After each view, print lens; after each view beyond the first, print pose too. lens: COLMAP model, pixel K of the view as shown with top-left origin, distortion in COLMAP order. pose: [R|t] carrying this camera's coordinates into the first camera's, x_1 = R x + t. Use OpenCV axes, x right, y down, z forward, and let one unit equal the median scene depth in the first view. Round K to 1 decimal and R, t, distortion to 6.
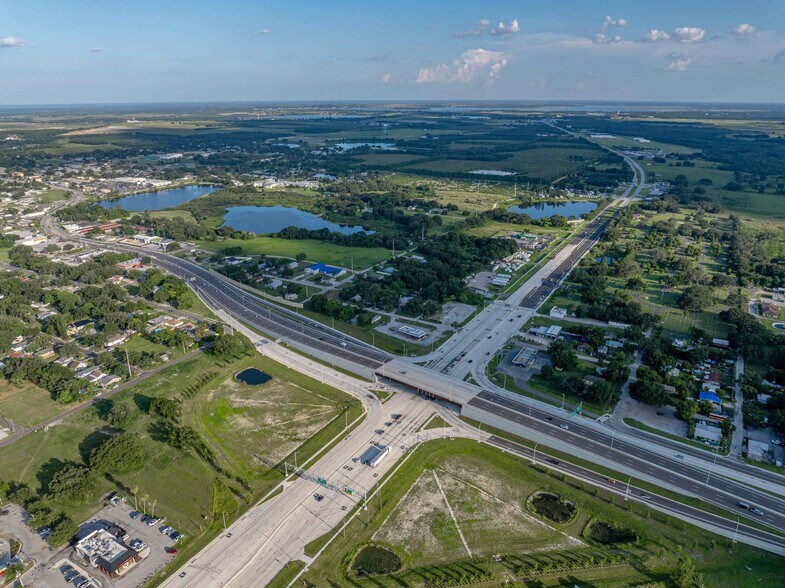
lens RADIAL K [[554.4, 0, 391.9], [0, 554.4, 290.6], [0, 0, 1]] dist [-0.041511, 0.010282]
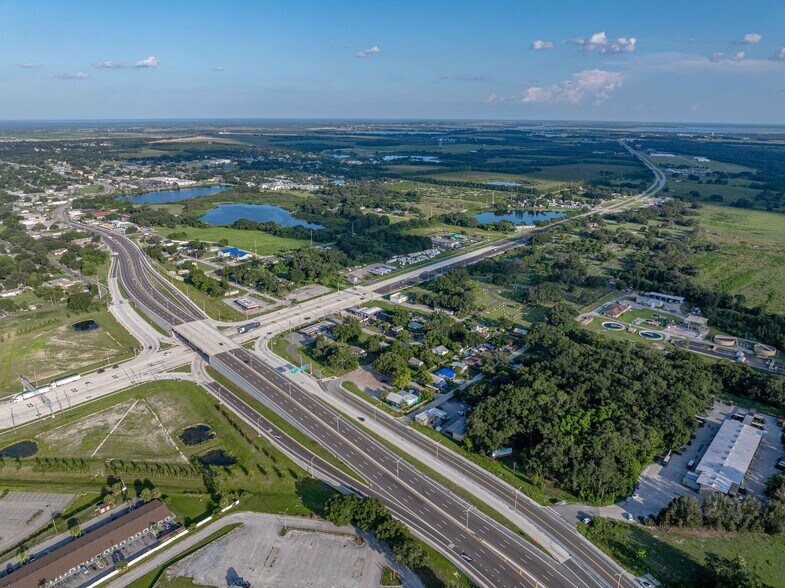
lens RADIAL K [[554.4, 0, 389.4], [0, 554.4, 282.2], [0, 0, 1]] dist [-0.041511, 0.010282]
pose [[0.983877, 0.060212, -0.168405, 0.433575], [-0.067761, 0.996922, -0.039441, 0.049024], [0.165511, 0.050216, 0.984929, -0.036400]]
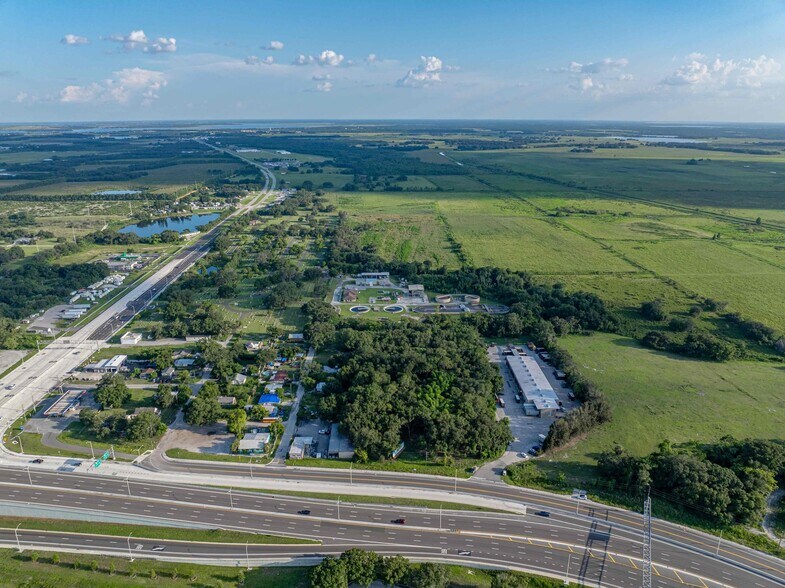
lens RADIAL K [[554.4, 0, 387.9], [0, 554.4, 282.2], [0, 0, 1]] dist [-0.041511, 0.010282]
pose [[0.845840, -0.151379, 0.511506, 0.201592], [0.175038, 0.984560, 0.001930, 0.020300], [-0.503901, 0.087901, 0.859277, 0.040559]]
